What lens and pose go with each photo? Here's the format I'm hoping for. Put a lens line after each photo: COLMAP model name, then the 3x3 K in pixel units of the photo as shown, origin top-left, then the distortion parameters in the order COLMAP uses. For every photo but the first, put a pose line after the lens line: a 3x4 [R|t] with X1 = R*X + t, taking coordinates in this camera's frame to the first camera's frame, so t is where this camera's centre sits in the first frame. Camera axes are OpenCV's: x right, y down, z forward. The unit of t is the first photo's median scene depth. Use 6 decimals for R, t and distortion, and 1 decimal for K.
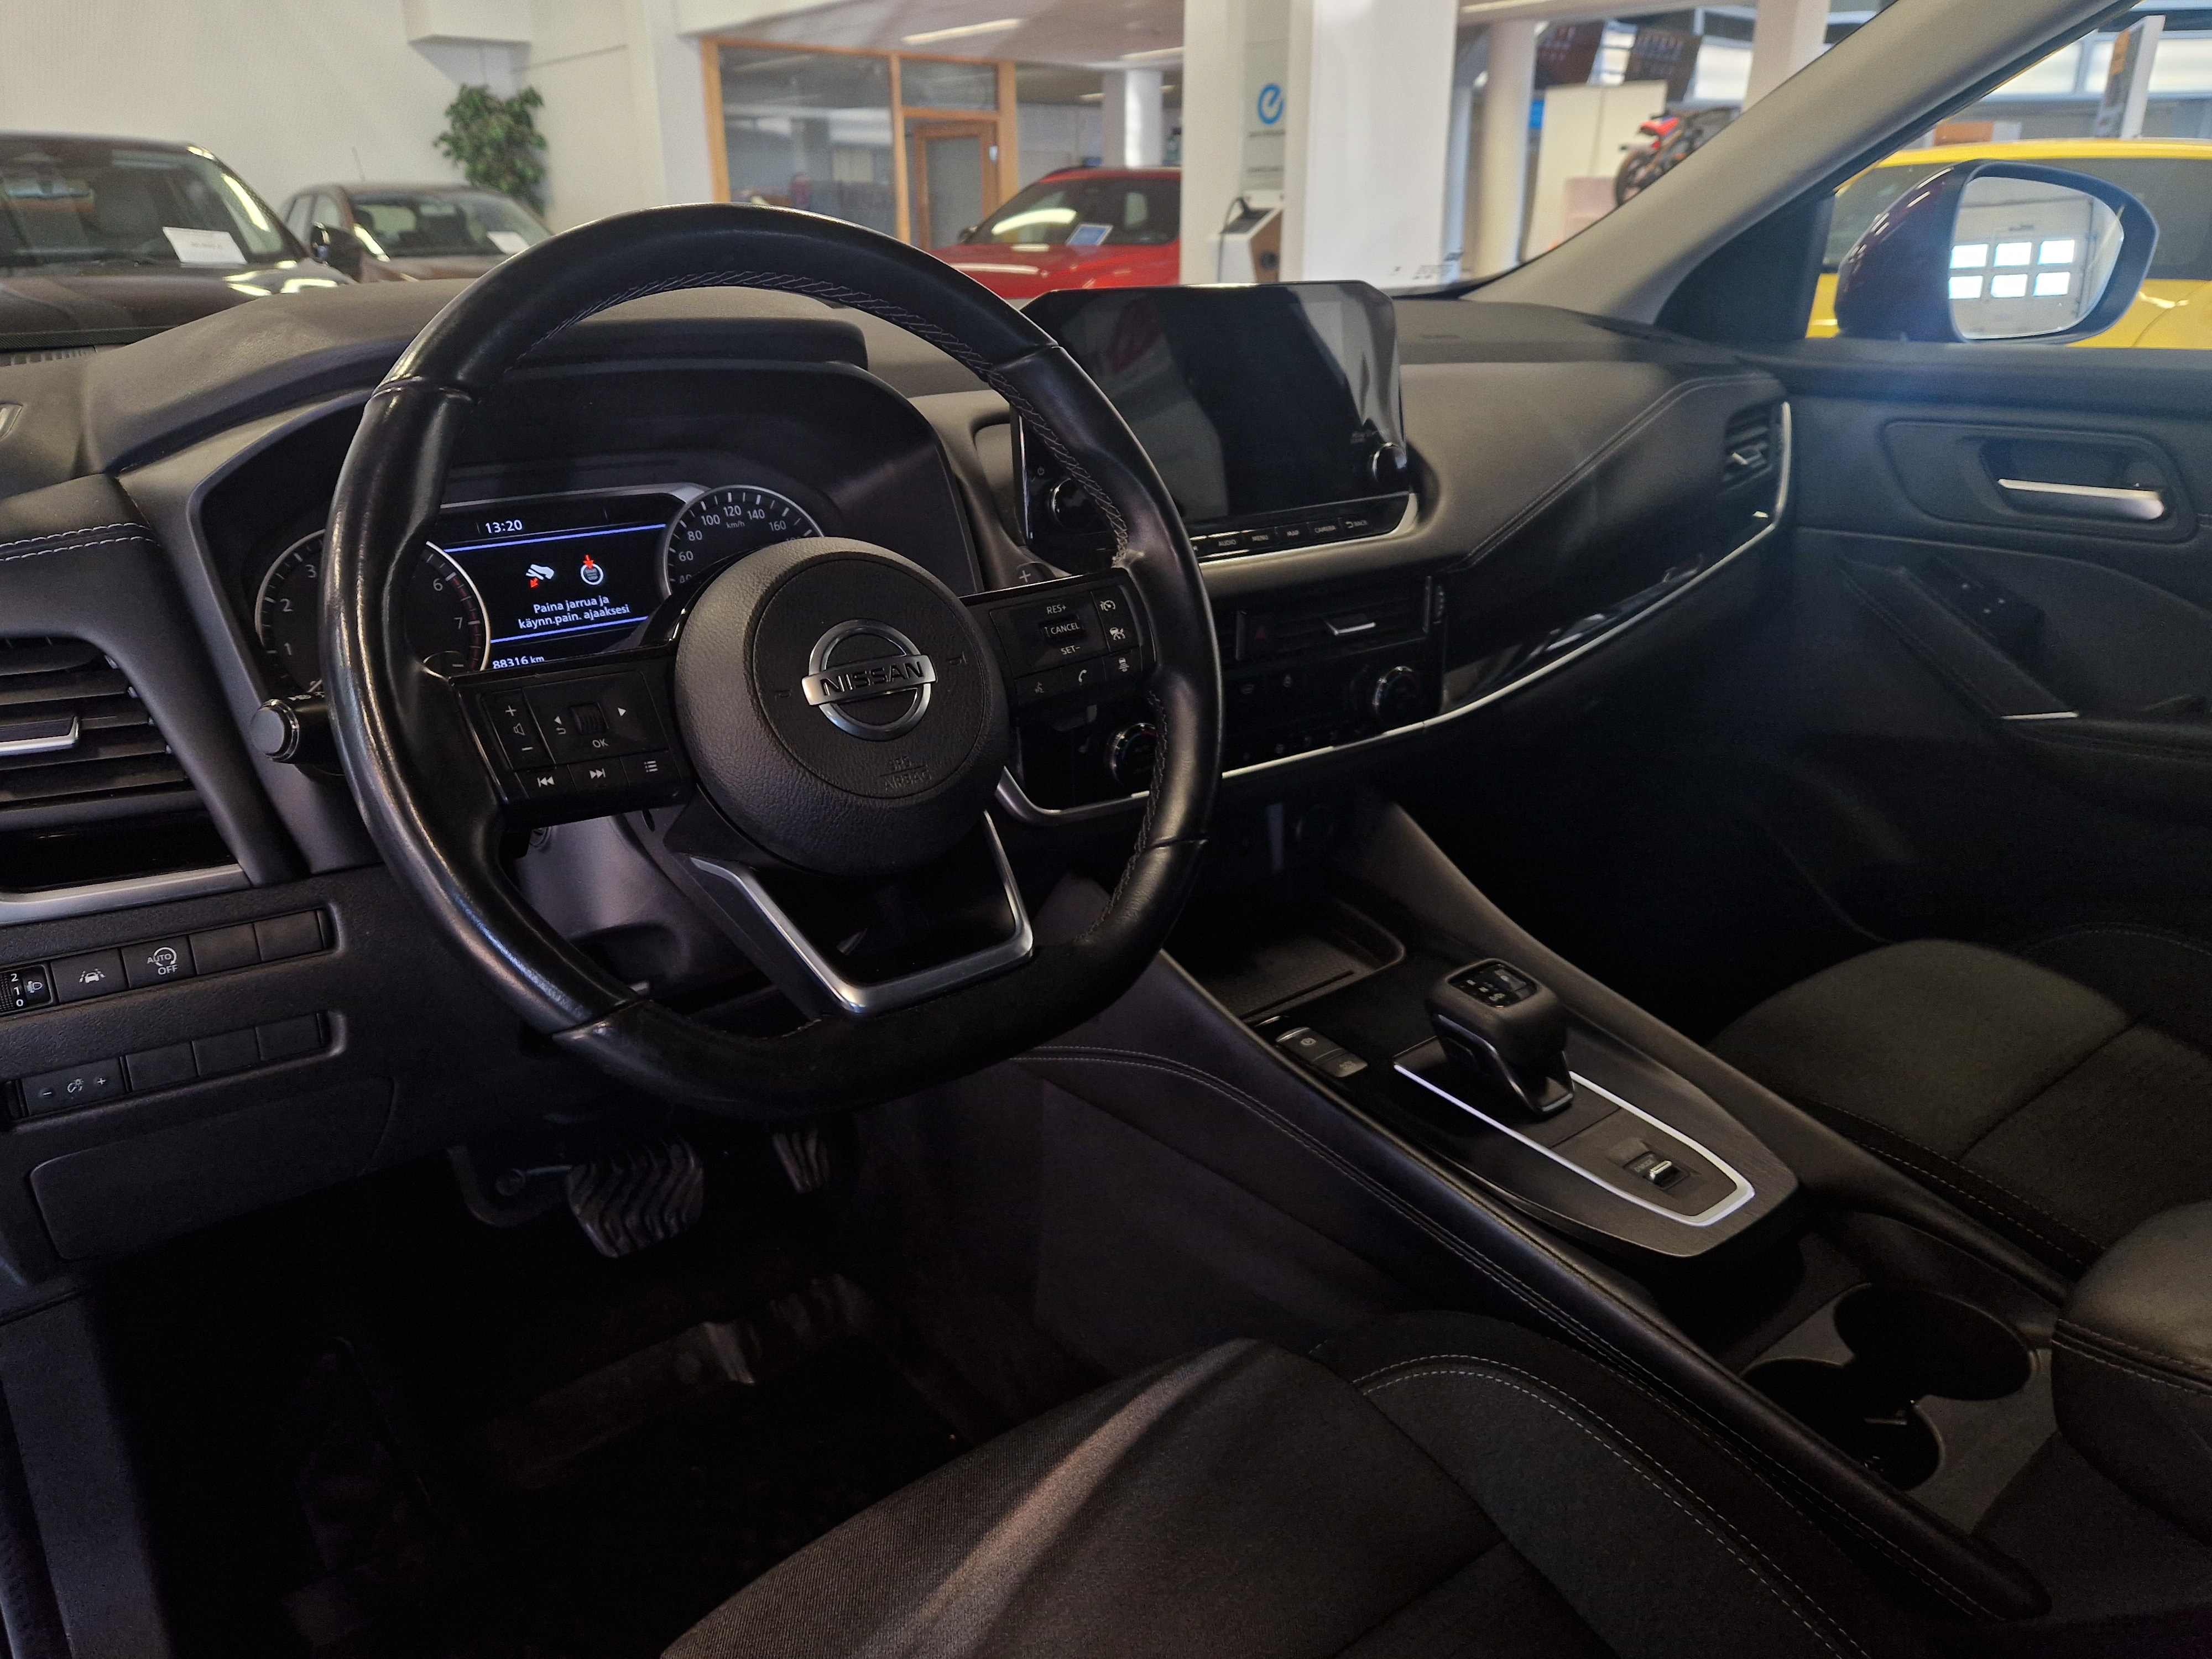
lens RADIAL K [[1612.4, 0, 1111.2], [0, 1612.4, 817.0], [0, 0, 1]] dist [0.045688, -0.037455]
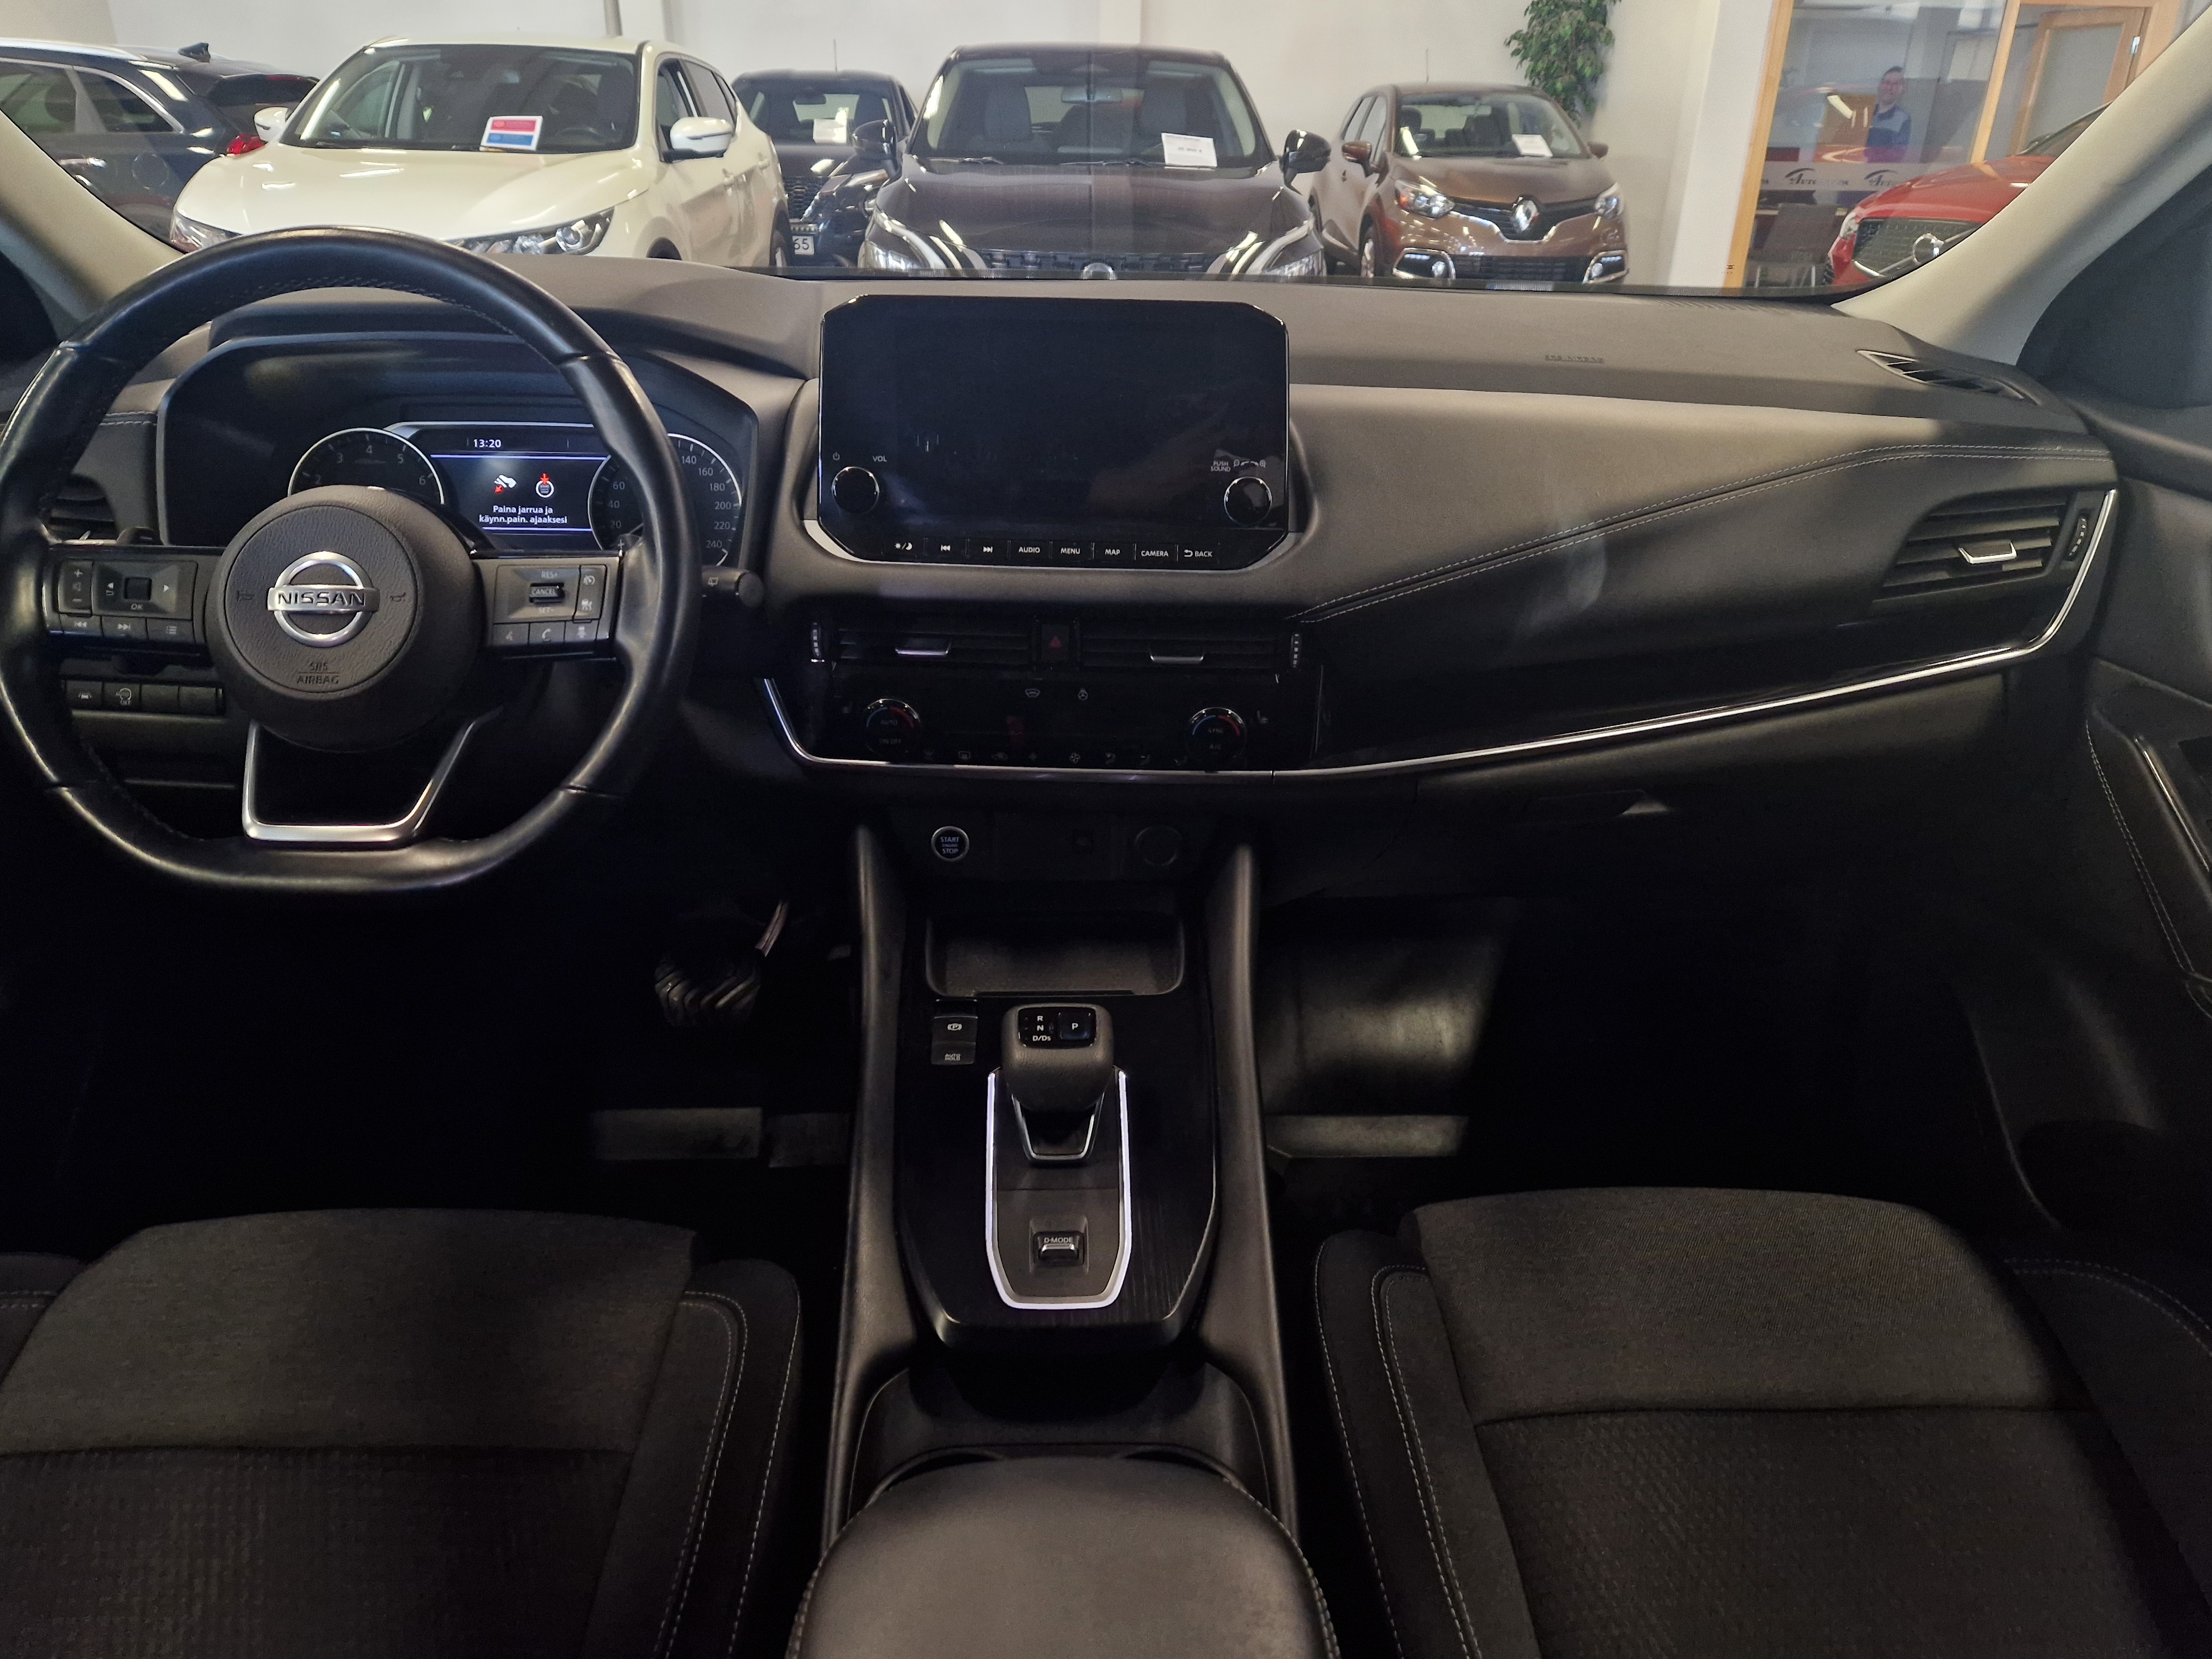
lens RADIAL K [[1612.4, 0, 1085.6], [0, 1612.4, 843.7], [0, 0, 1]] dist [0.045688, -0.037455]
pose [[0.793295, 0.266430, -0.547446, 0.132873], [-0.226427, 0.963778, 0.140936, -0.026080], [0.565166, 0.012153, 0.824887, 0.030430]]
